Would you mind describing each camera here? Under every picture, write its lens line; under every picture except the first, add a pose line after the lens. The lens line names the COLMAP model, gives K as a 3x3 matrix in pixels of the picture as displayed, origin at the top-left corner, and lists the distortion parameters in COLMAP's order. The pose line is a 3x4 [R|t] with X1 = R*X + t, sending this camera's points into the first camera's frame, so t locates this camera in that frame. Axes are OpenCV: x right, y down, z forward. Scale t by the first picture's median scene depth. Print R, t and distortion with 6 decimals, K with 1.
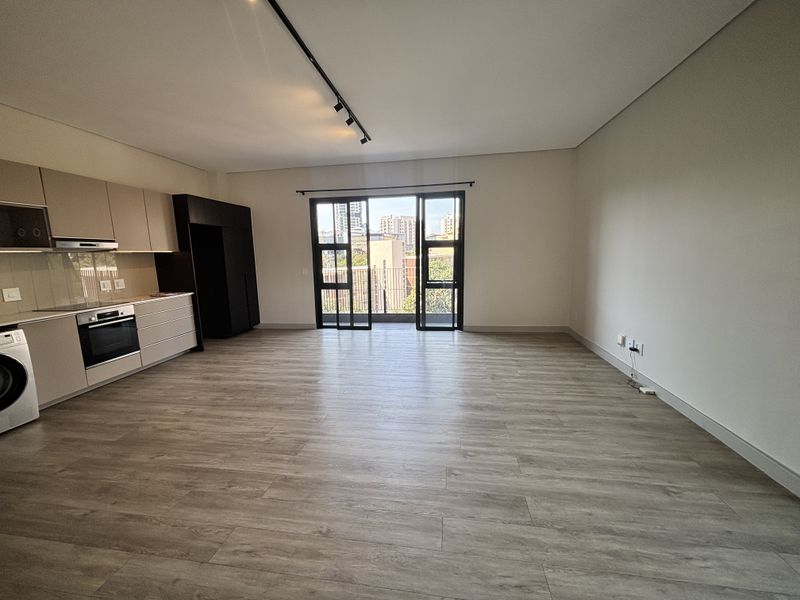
lens RADIAL K [[321.9, 0, 398.6], [0, 321.9, 300.2], [0, 0, 1]] dist [-0.001877, 0.002443]
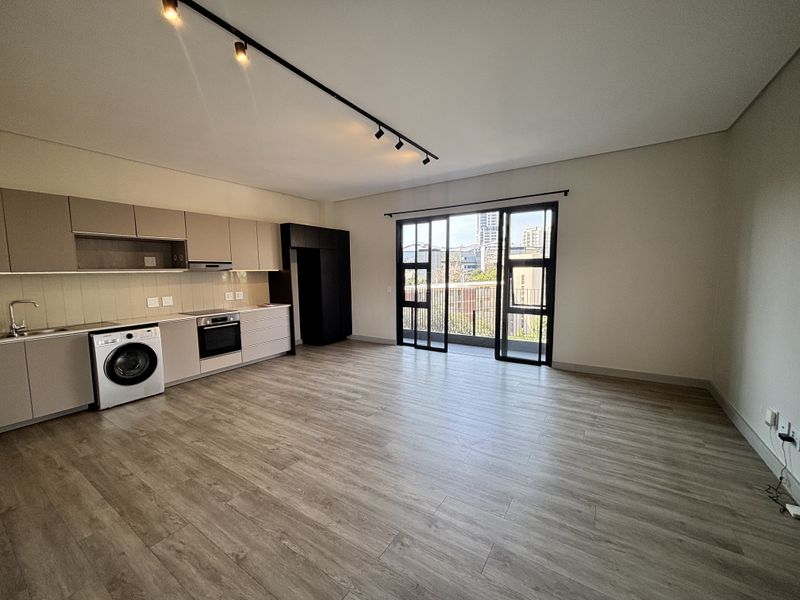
lens RADIAL K [[321.9, 0, 398.6], [0, 321.9, 300.2], [0, 0, 1]] dist [-0.001877, 0.002443]
pose [[0.911460, 0.048584, -0.408510, 0.217945], [-0.065881, 0.997424, -0.028368, -0.034195], [0.406079, 0.052769, 0.912313, 0.084637]]
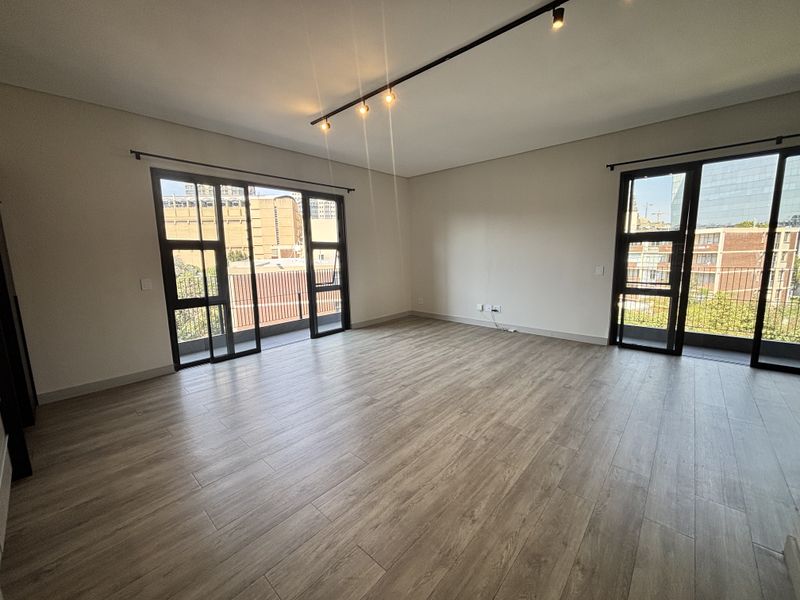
lens RADIAL K [[321.9, 0, 398.6], [0, 321.9, 300.2], [0, 0, 1]] dist [-0.001877, 0.002443]
pose [[0.548260, -0.109930, 0.829052, -0.718808], [0.127049, 0.990765, 0.047354, -0.034812], [-0.826601, 0.079368, 0.557163, 0.350615]]
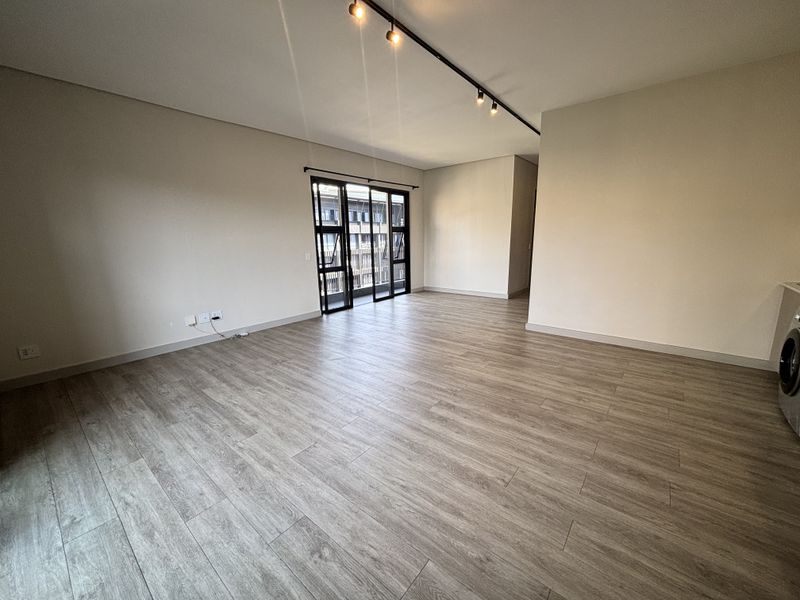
lens RADIAL K [[321.9, 0, 398.6], [0, 321.9, 300.2], [0, 0, 1]] dist [-0.001877, 0.002443]
pose [[-0.861705, -0.058994, 0.503969, -0.427846], [0.115486, 0.944349, 0.308006, -0.176757], [-0.494093, 0.323612, -0.806937, 1.254420]]
